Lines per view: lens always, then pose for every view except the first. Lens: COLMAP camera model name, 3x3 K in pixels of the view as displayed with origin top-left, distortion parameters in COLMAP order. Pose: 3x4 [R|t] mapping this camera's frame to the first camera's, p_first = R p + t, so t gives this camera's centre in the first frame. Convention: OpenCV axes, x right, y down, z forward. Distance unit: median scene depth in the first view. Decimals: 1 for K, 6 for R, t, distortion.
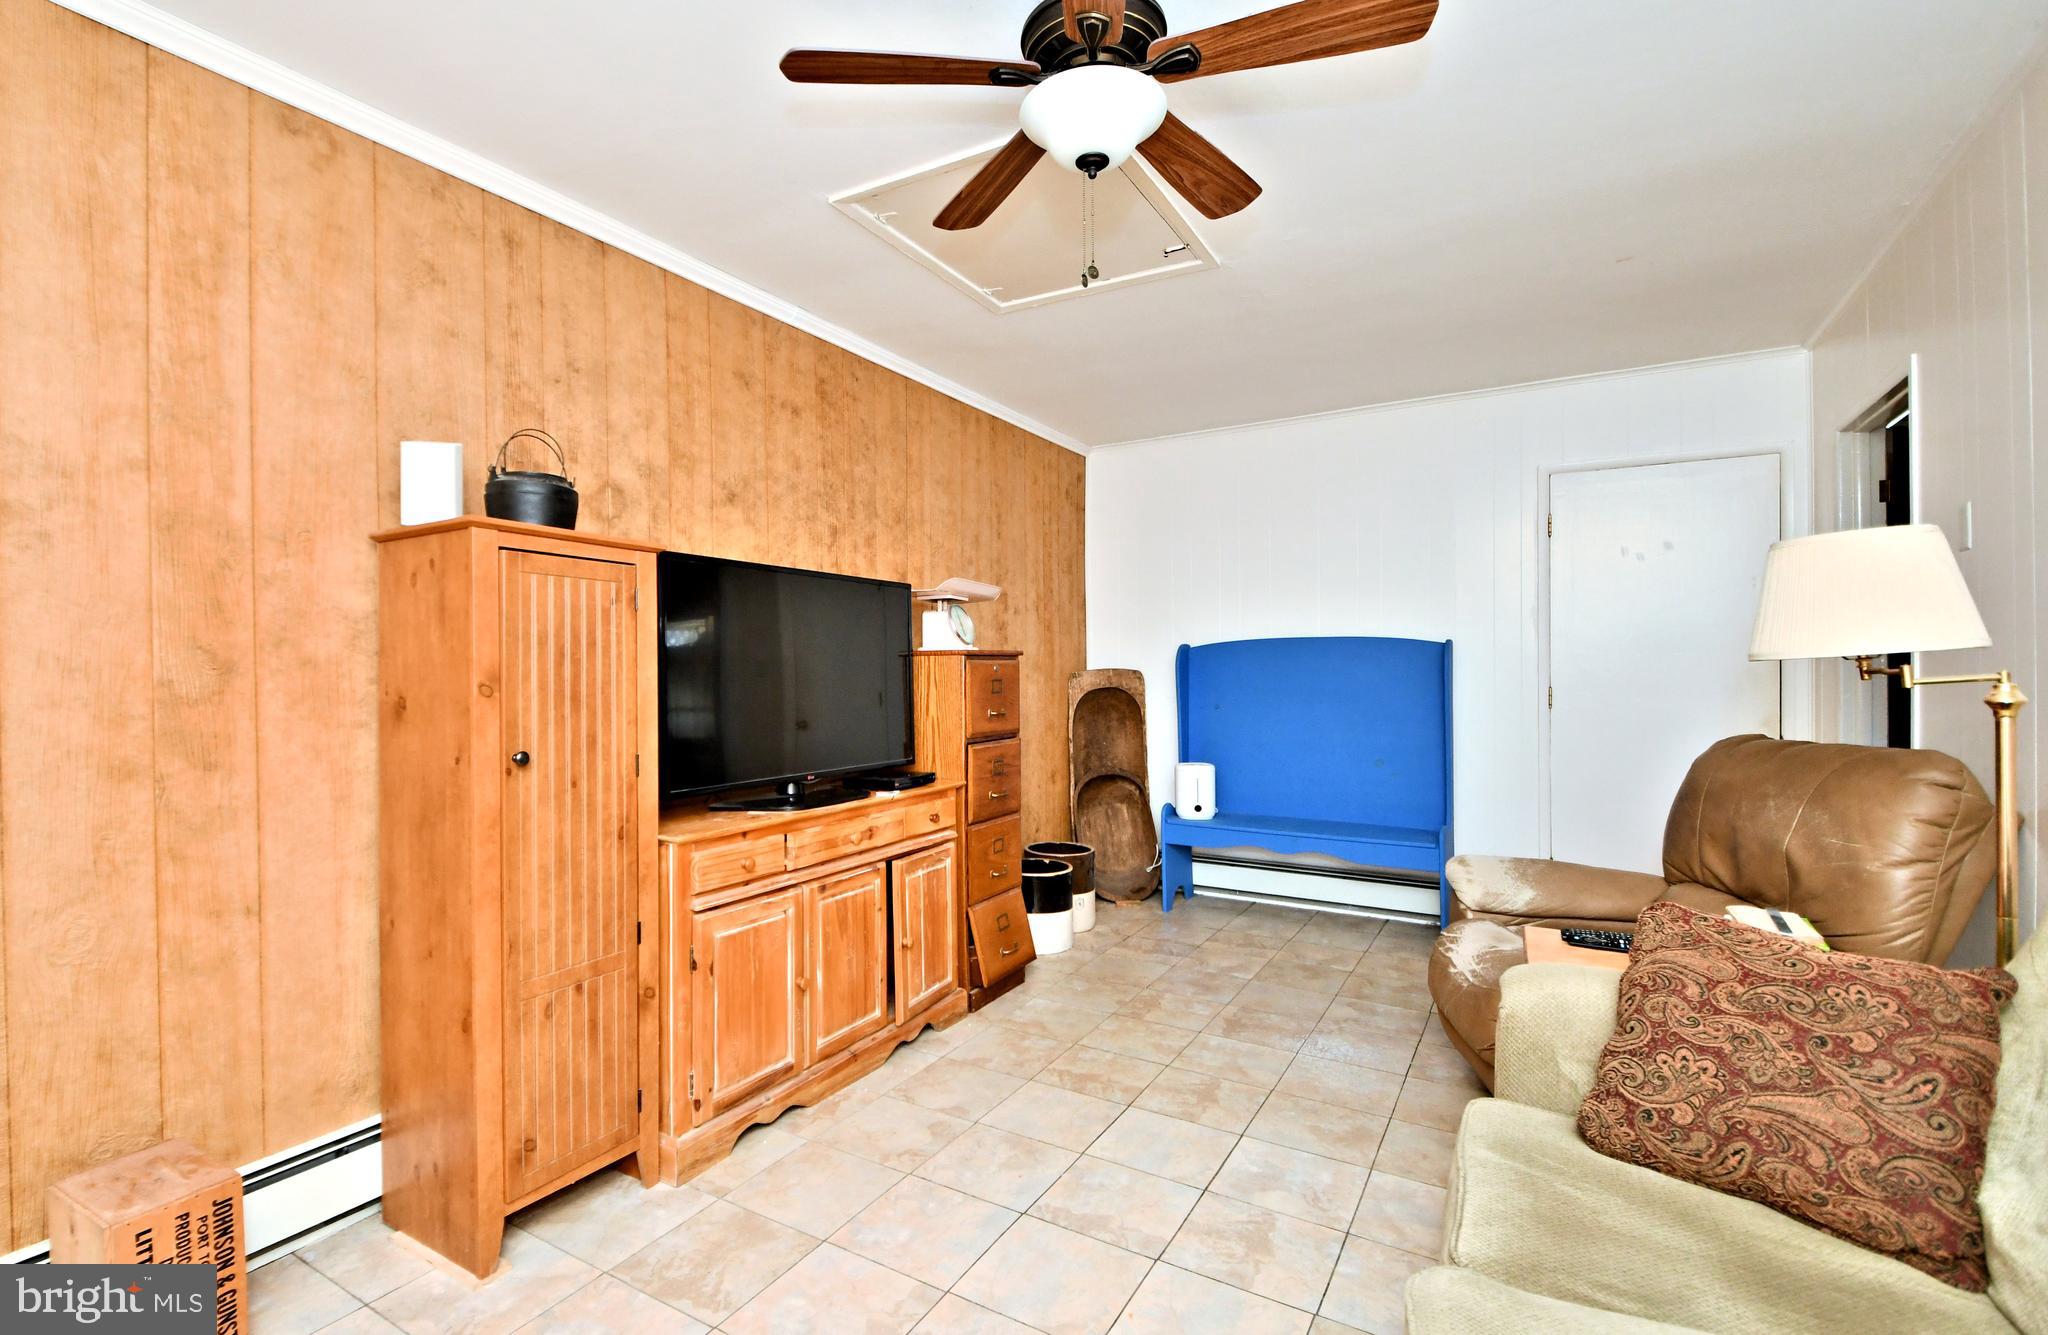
lens RADIAL K [[927.0, 0, 974.8], [0, 927.0, 661.3], [0, 0, 1]] dist [0.026635, -0.019484]
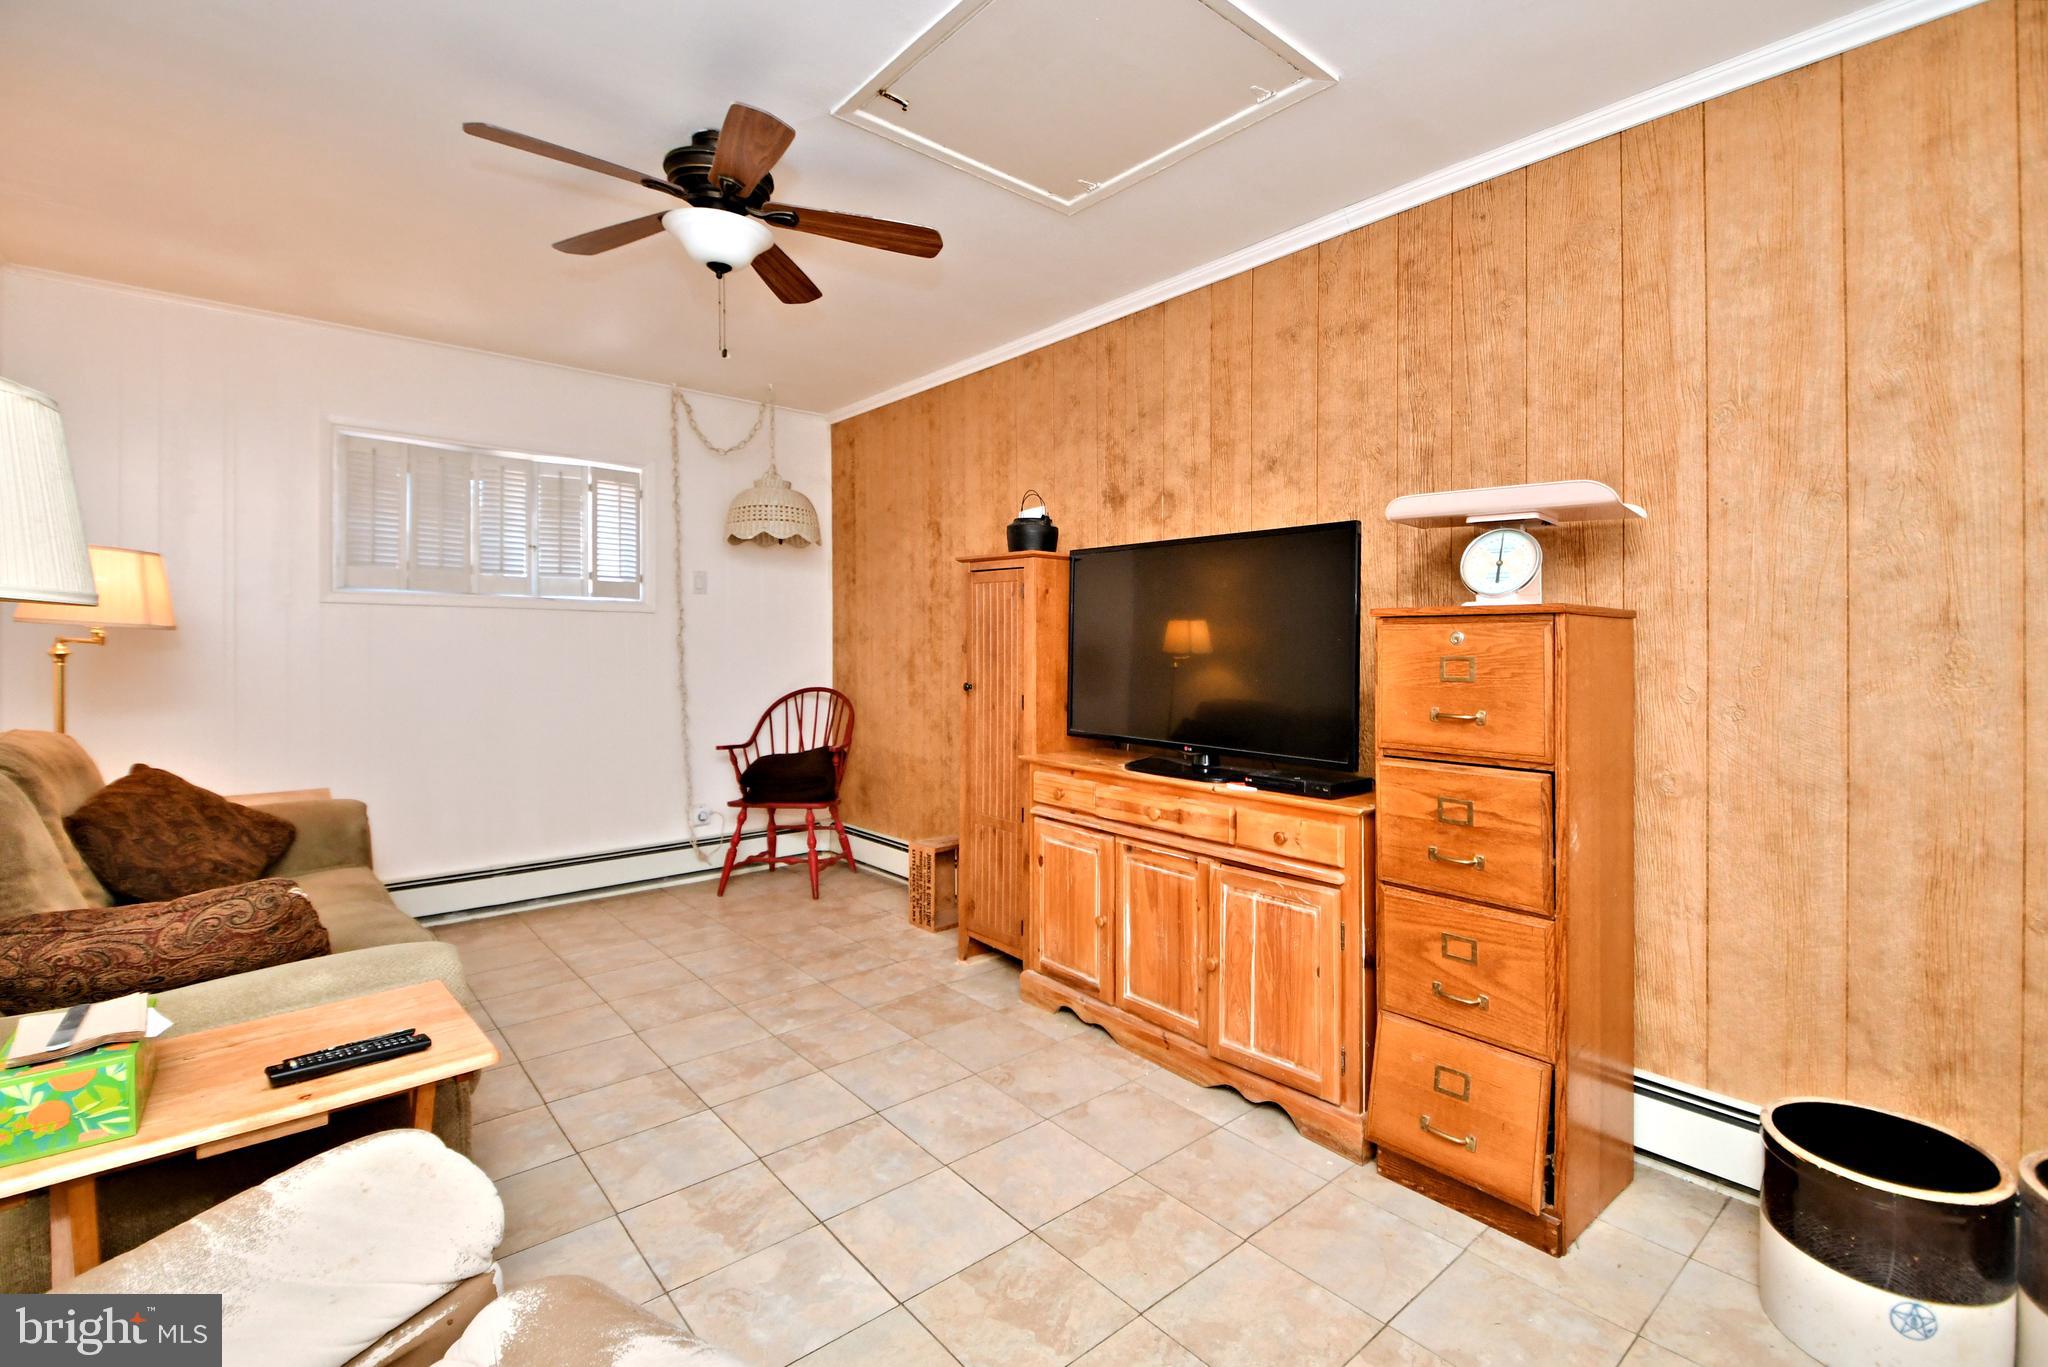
lens RADIAL K [[904.5, 0, 1033.7], [0, 904.5, 655.3], [0, 0, 1]] dist [0.030554, -0.000096]
pose [[-0.298700, 0.013238, -0.954255, 0.798631], [-0.001574, 0.999896, 0.014363, 0.012455], [0.954346, 0.005792, -0.298648, 1.145611]]
